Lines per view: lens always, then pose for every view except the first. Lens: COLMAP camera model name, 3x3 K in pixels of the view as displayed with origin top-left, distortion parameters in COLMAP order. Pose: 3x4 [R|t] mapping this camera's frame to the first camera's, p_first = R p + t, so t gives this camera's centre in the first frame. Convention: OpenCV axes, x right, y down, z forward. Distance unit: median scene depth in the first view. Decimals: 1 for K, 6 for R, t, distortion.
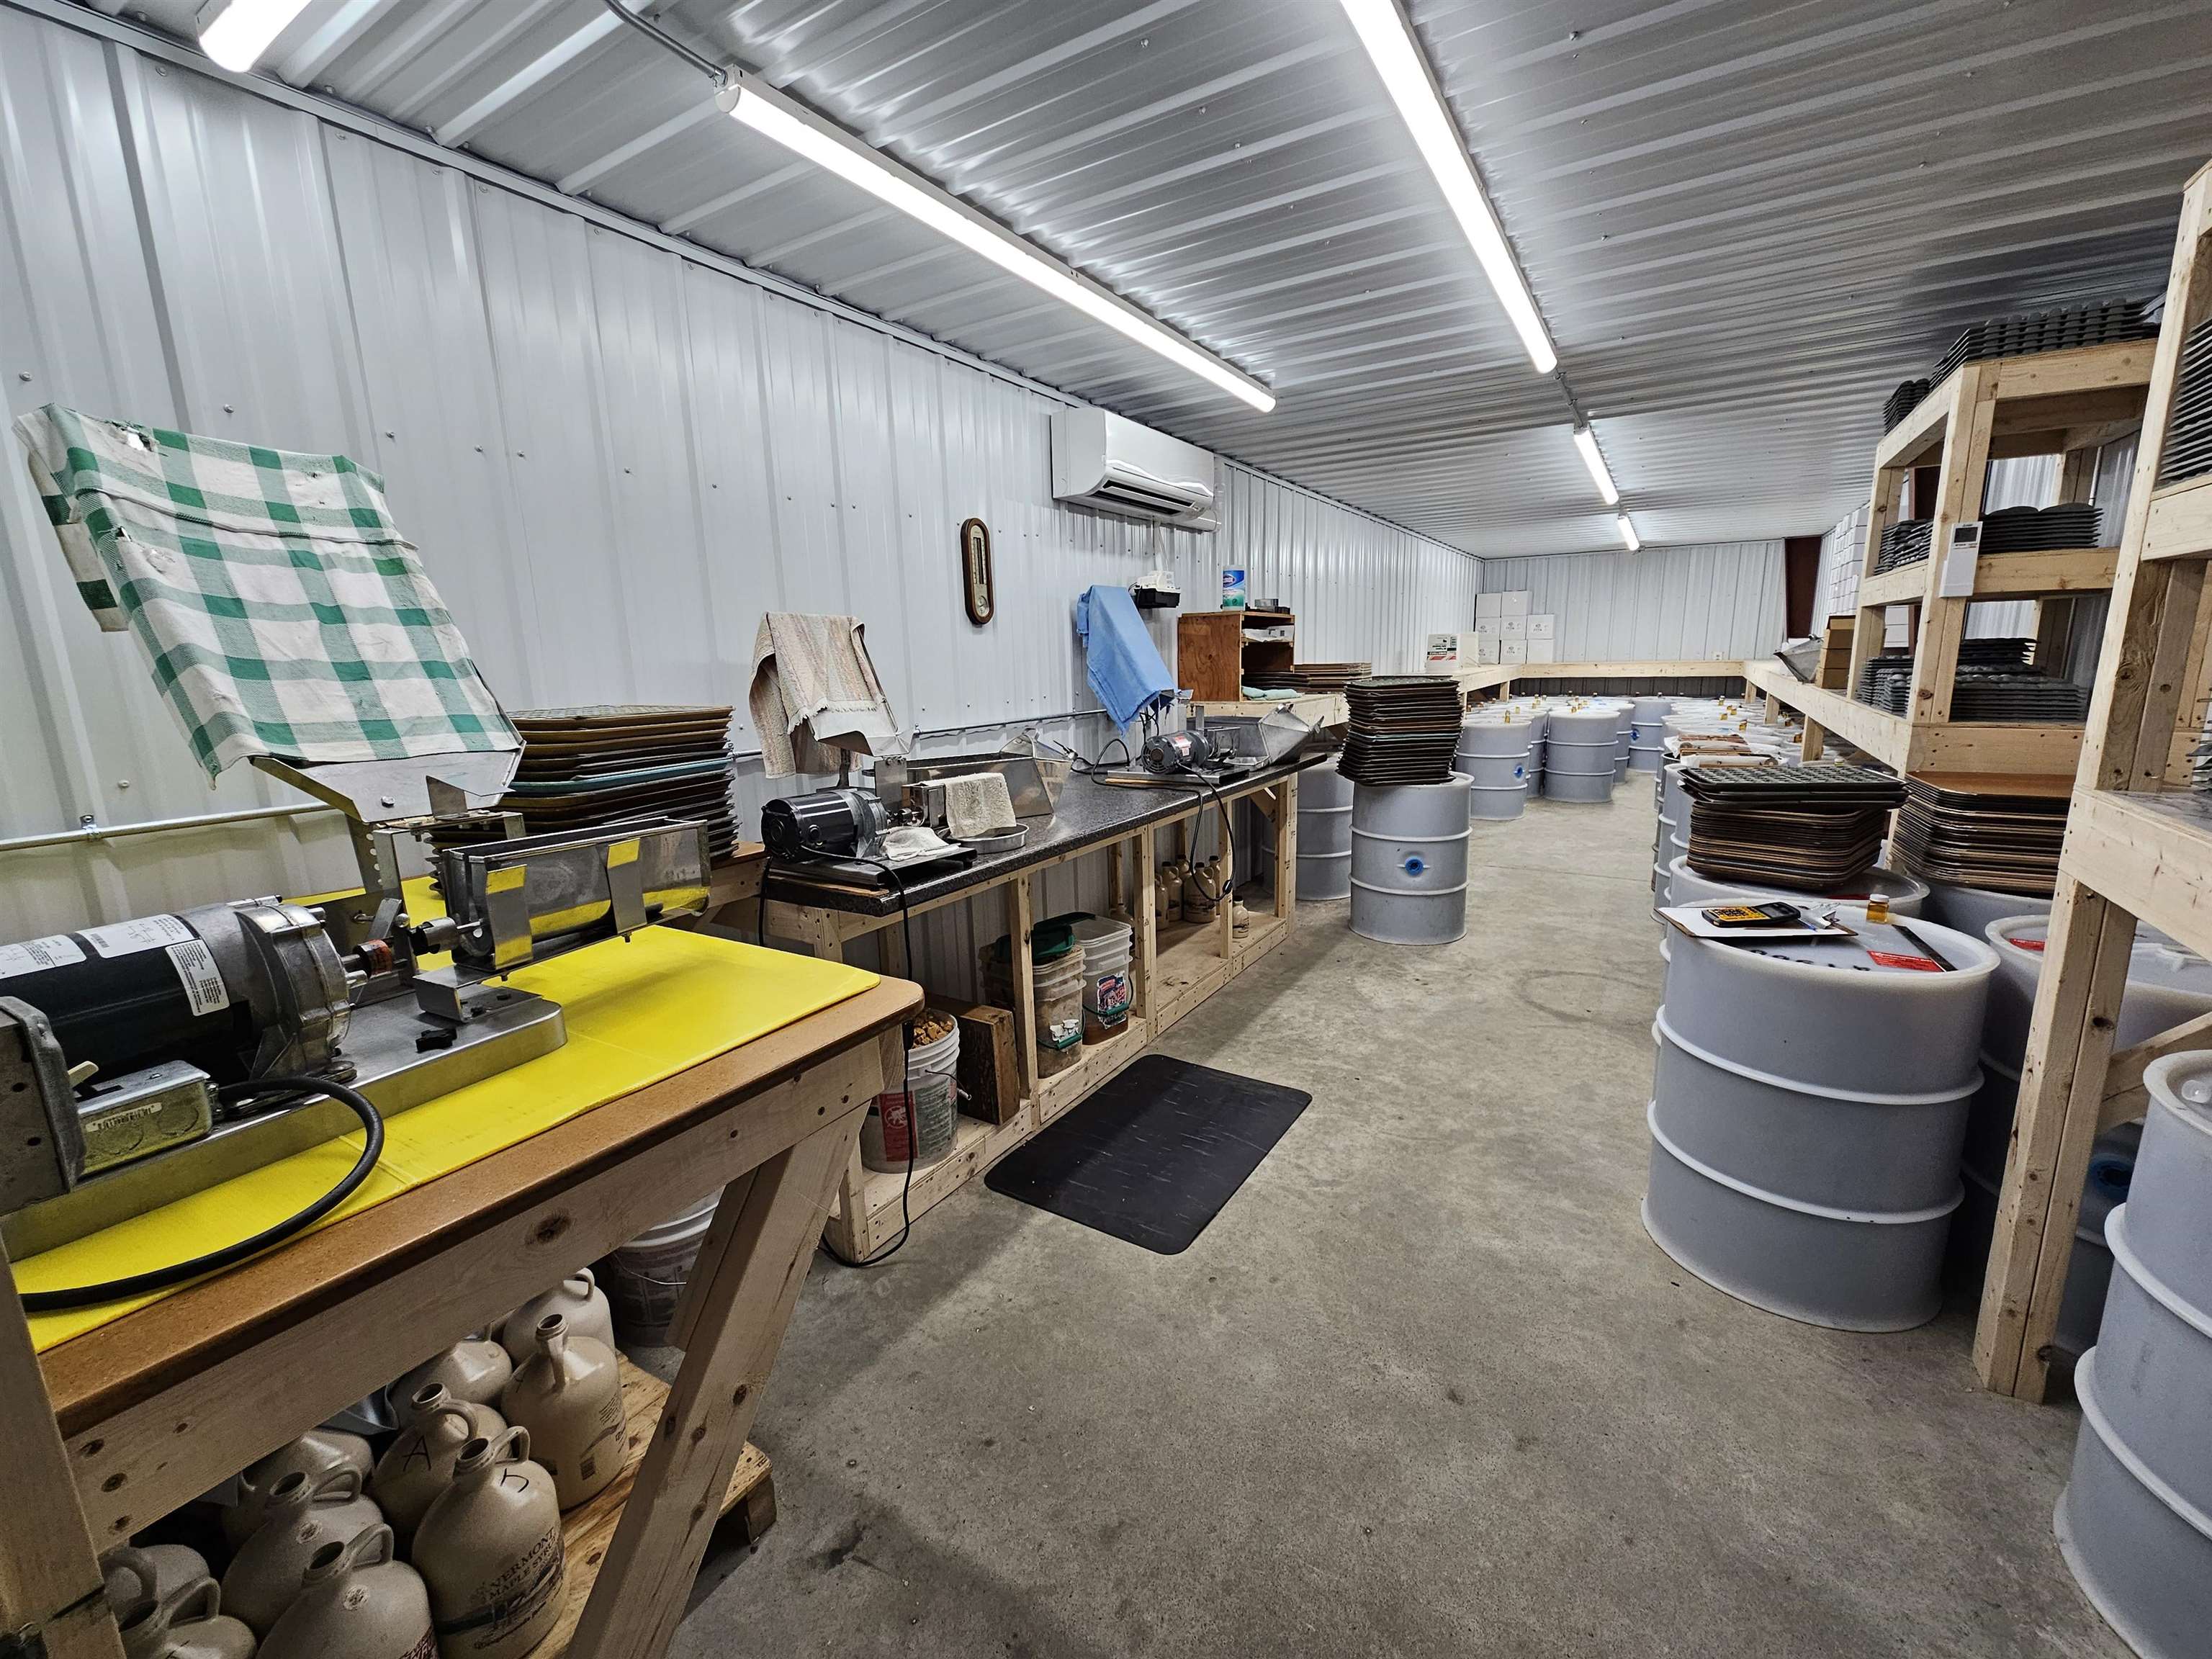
lens RADIAL K [[902.3, 0, 1117.6], [0, 902.3, 826.4], [0, 0, 1]] dist [0.000321, 0.001863]
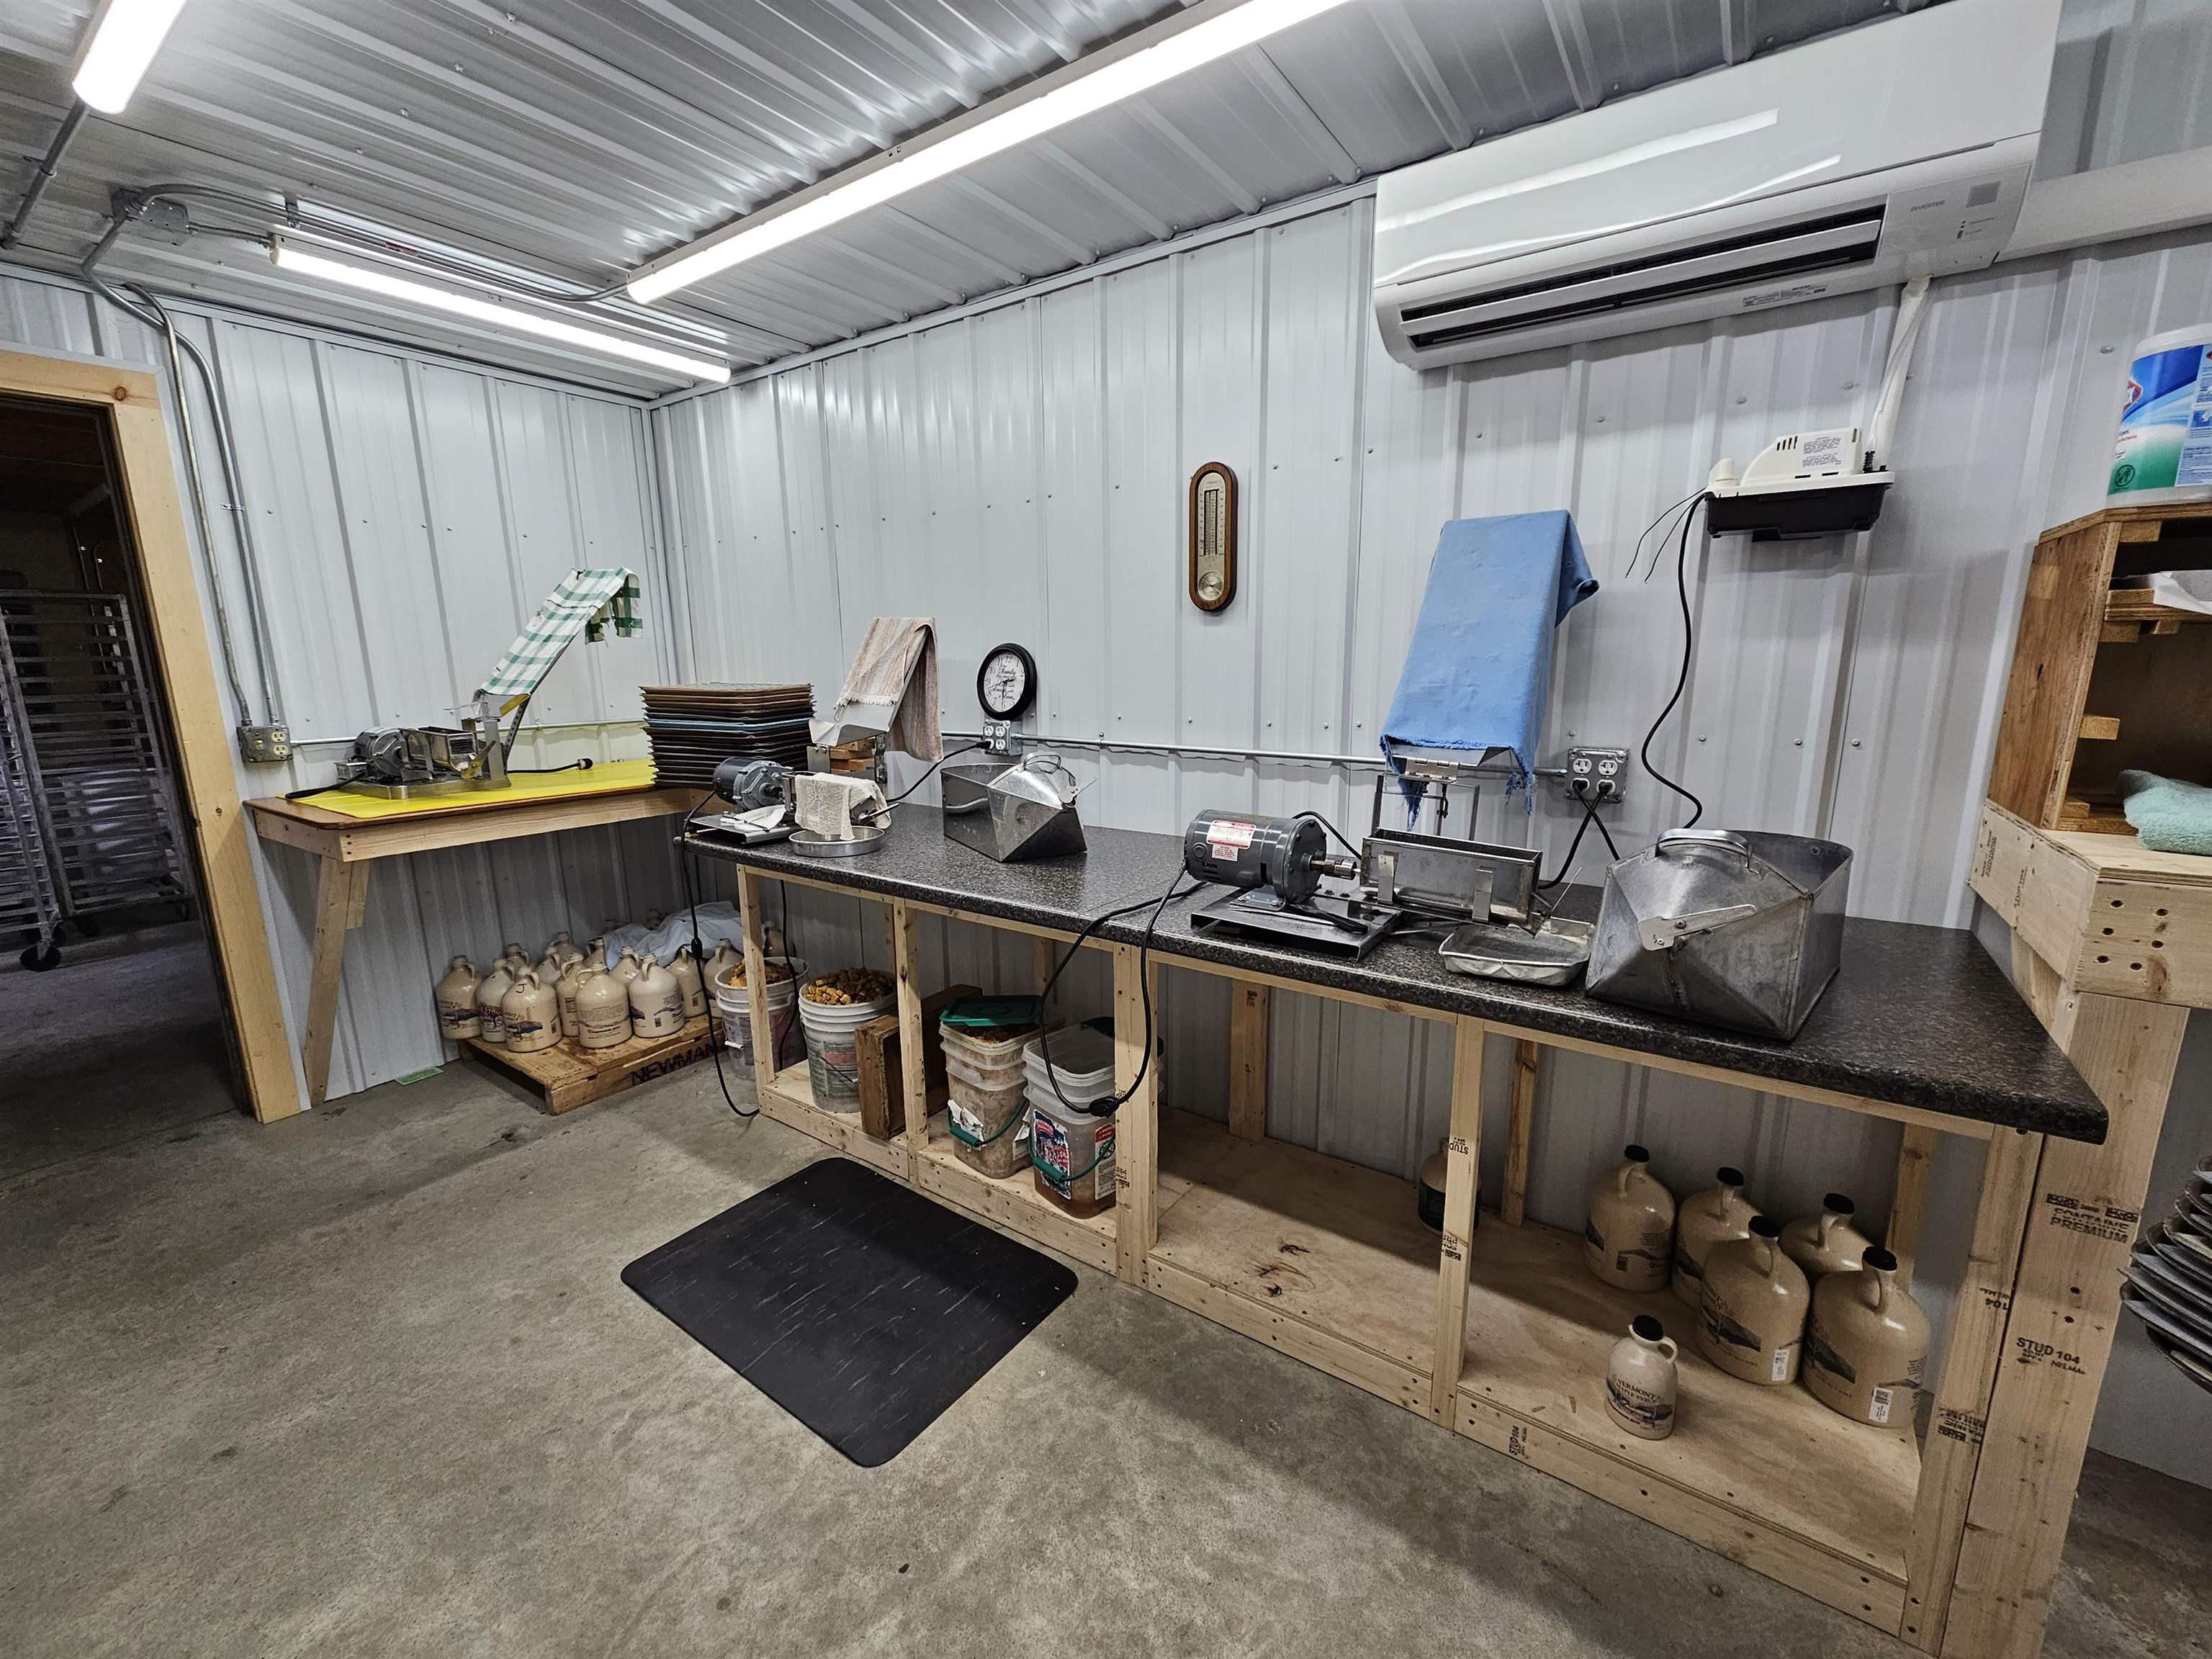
lens RADIAL K [[902.3, 0, 1119.3], [0, 902.3, 831.0], [0, 0, 1]] dist [0.000321, 0.001863]
pose [[-0.055778, 0.217136, -0.974547, 0.751138], [-0.177457, 0.958370, 0.223688, -0.258673], [0.982547, 0.185417, -0.014923, 1.229985]]
